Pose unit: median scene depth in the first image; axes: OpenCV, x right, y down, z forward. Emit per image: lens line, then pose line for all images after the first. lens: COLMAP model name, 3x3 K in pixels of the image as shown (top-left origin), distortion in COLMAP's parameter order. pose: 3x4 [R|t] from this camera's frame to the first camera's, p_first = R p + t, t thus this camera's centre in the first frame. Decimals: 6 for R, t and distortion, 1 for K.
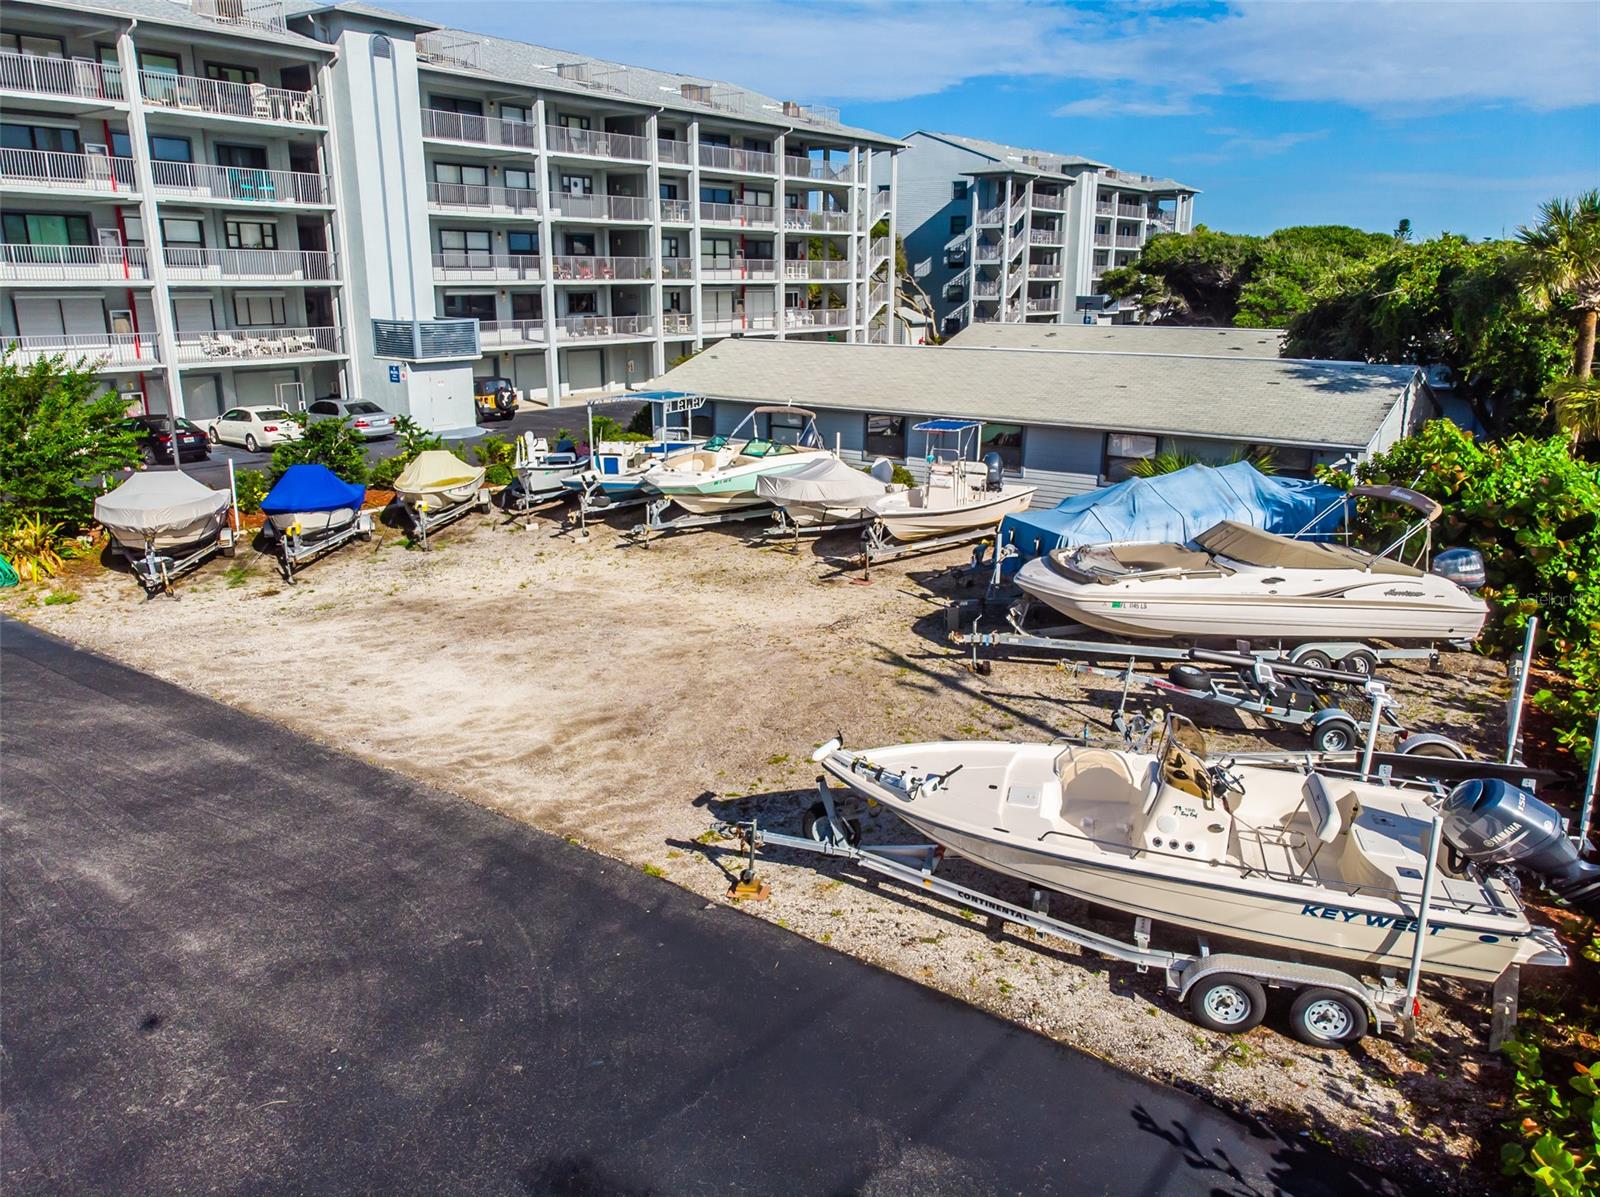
lens RADIAL K [[1177.2, 0, 800.0], [0, 1177.2, 598.5], [0, 0, 1]] dist [0.007881, -0.001327]
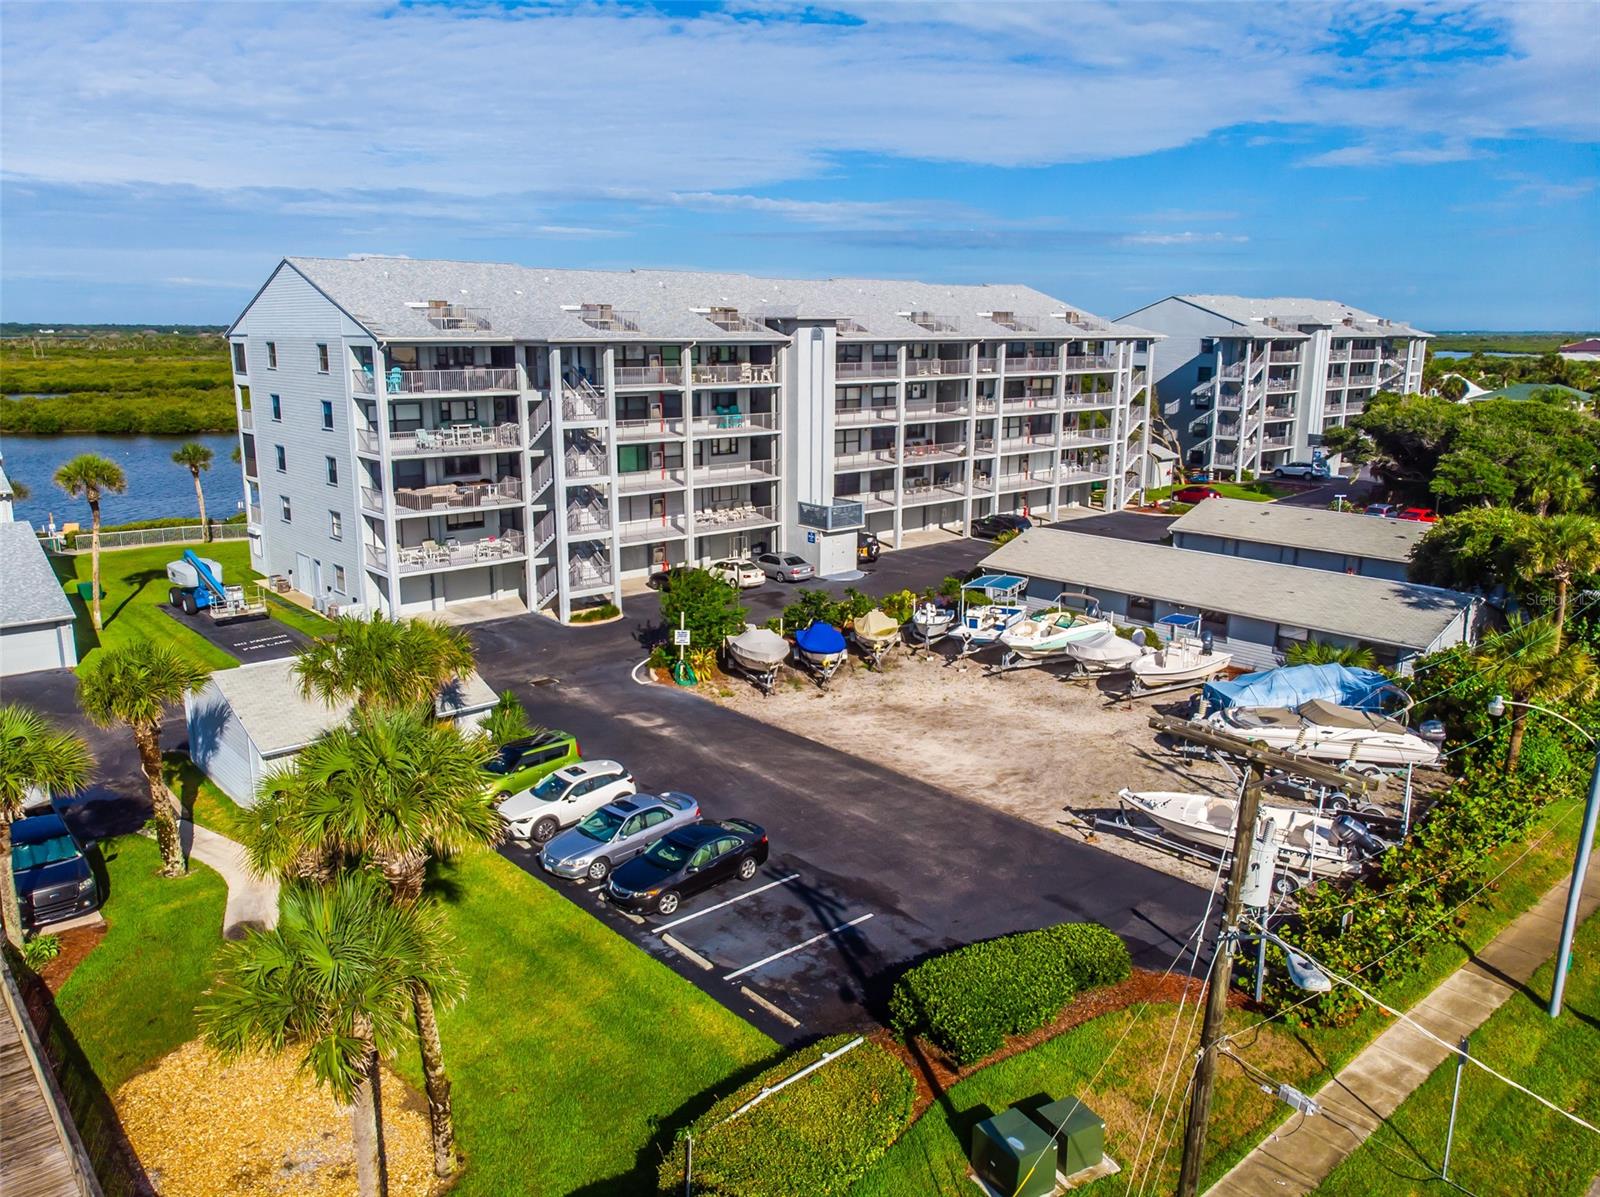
lens RADIAL K [[1187.4, 0, 763.3], [0, 1187.4, 595.6], [0, 0, 1]] dist [-0.000794, -0.068320]
pose [[0.974593, 0.045376, -0.219338, -0.090248], [-0.055201, 0.997718, -0.038869, -0.076630], [0.217074, 0.049990, 0.974874, -0.835618]]
